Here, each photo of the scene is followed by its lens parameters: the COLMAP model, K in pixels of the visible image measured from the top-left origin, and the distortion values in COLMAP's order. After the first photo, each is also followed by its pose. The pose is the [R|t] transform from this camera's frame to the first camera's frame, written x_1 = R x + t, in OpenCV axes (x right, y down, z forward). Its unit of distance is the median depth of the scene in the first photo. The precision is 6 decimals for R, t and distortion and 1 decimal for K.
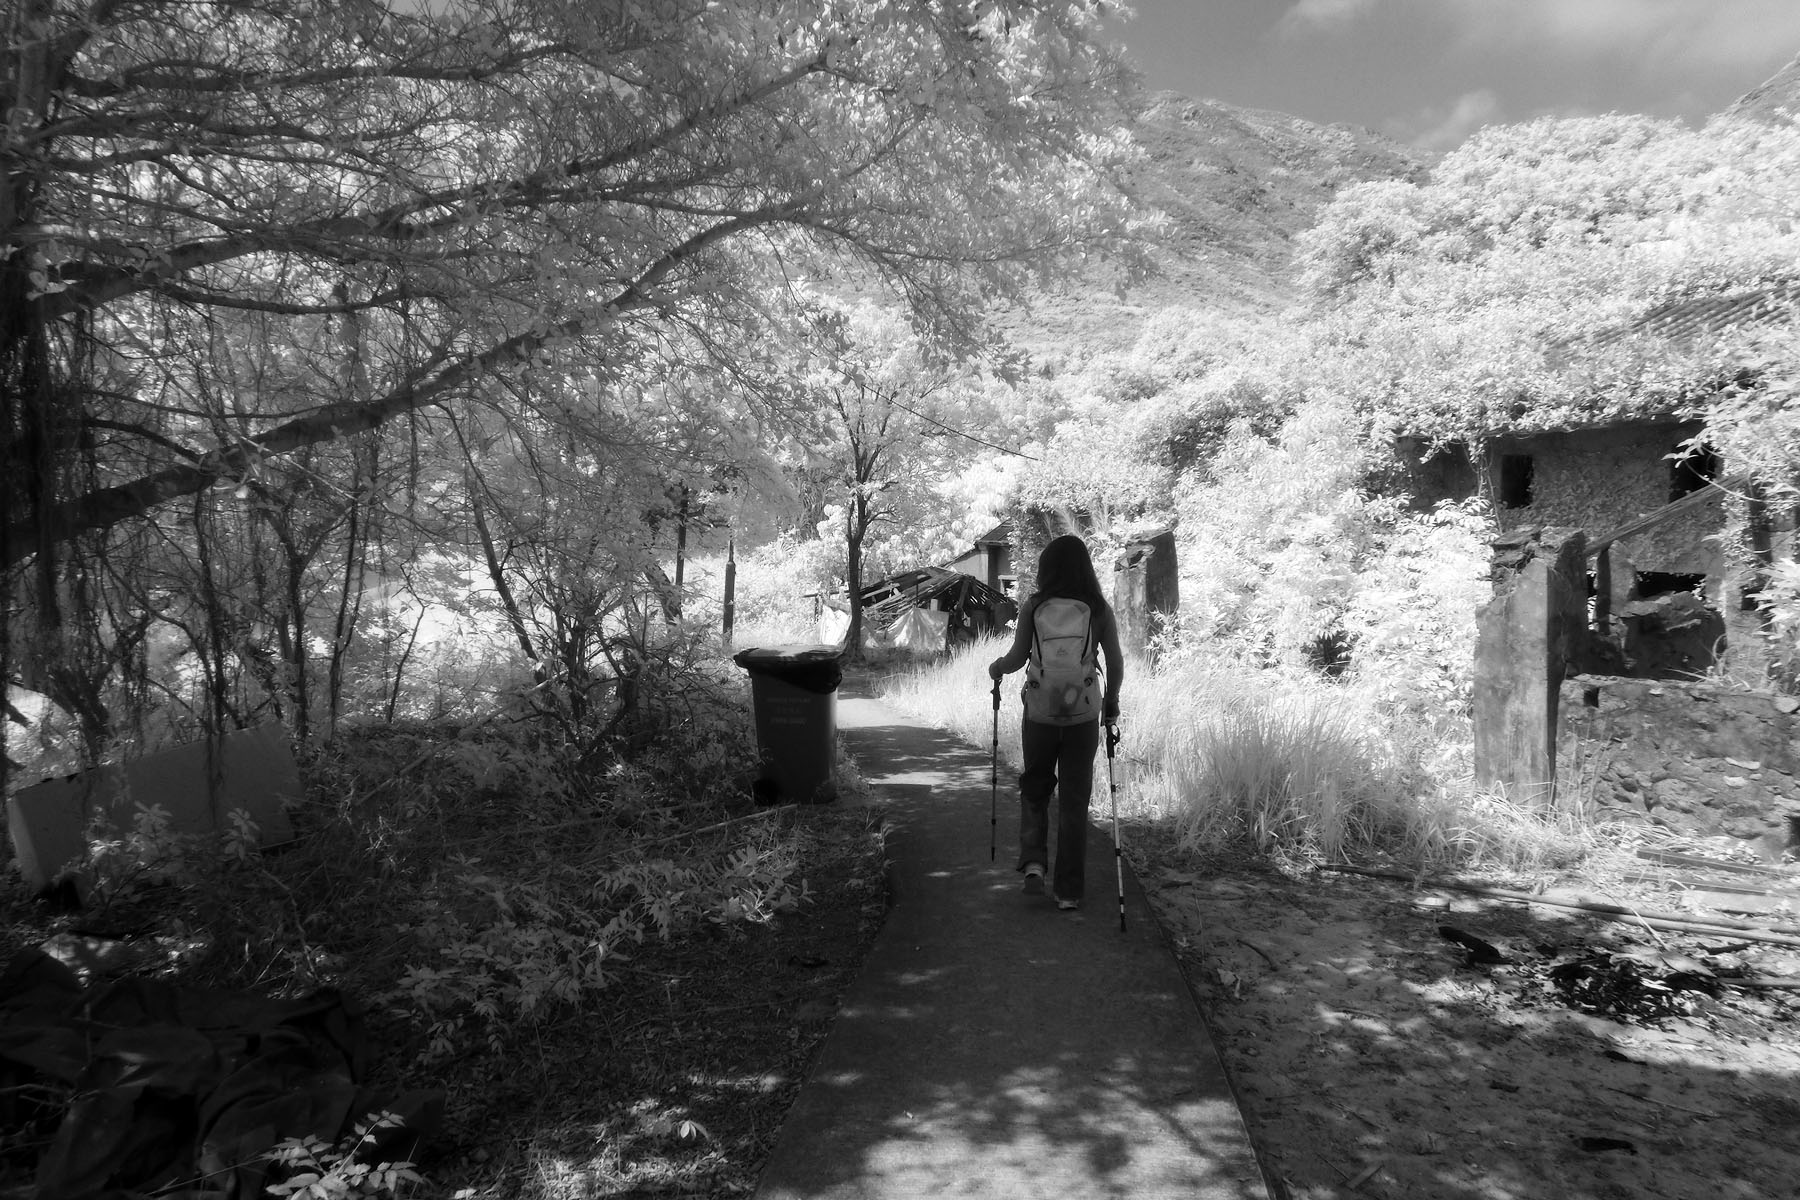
lens RADIAL K [[1252.9, 0, 901.6], [0, 1252.9, 596.7], [0, 0, 1]] dist [-0.058553, 0.036689]
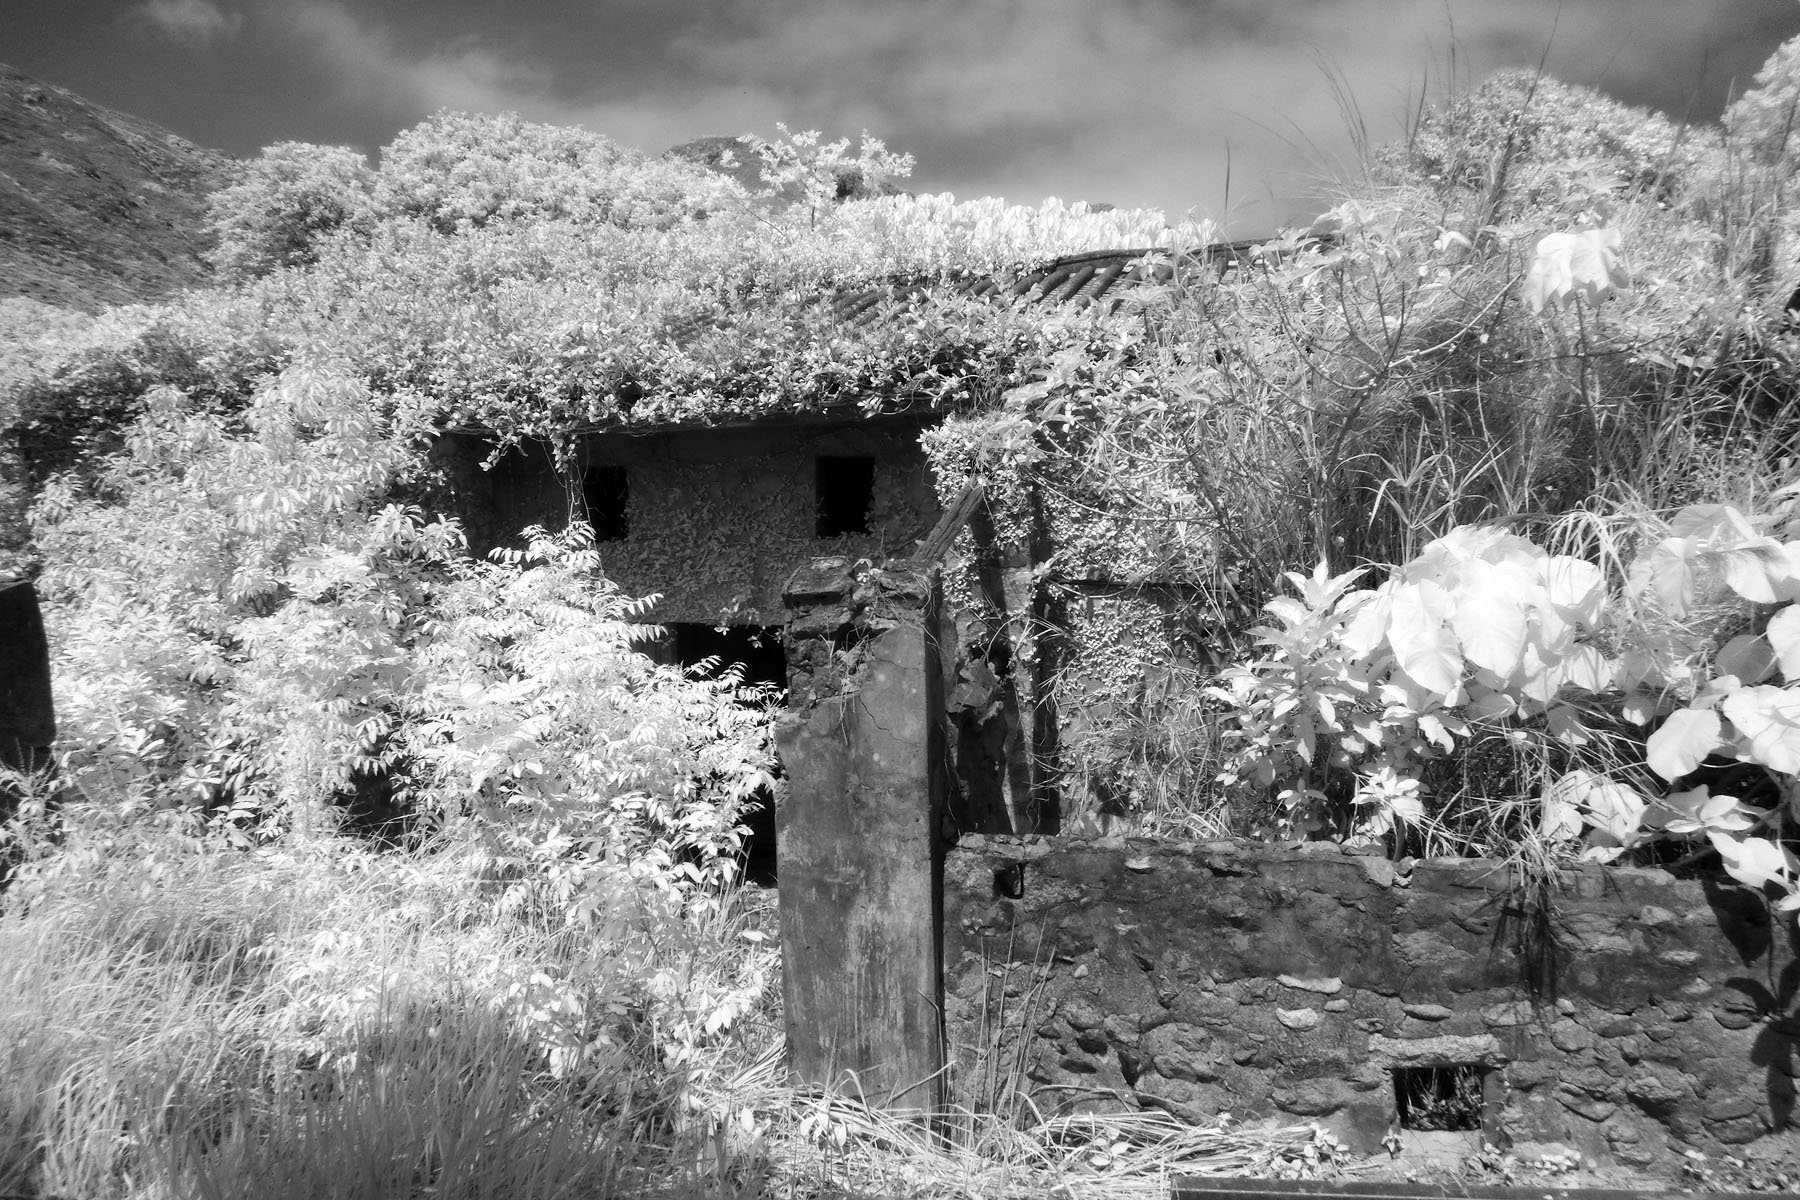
lens RADIAL K [[1252.9, 0, 915.5], [0, 1252.9, 608.0], [0, 0, 1]] dist [-0.058553, 0.036689]
pose [[0.667438, -0.029581, 0.744078, 0.092574], [0.052726, 0.998580, -0.007596, -0.021141], [-0.742796, 0.044302, 0.668050, 0.435532]]
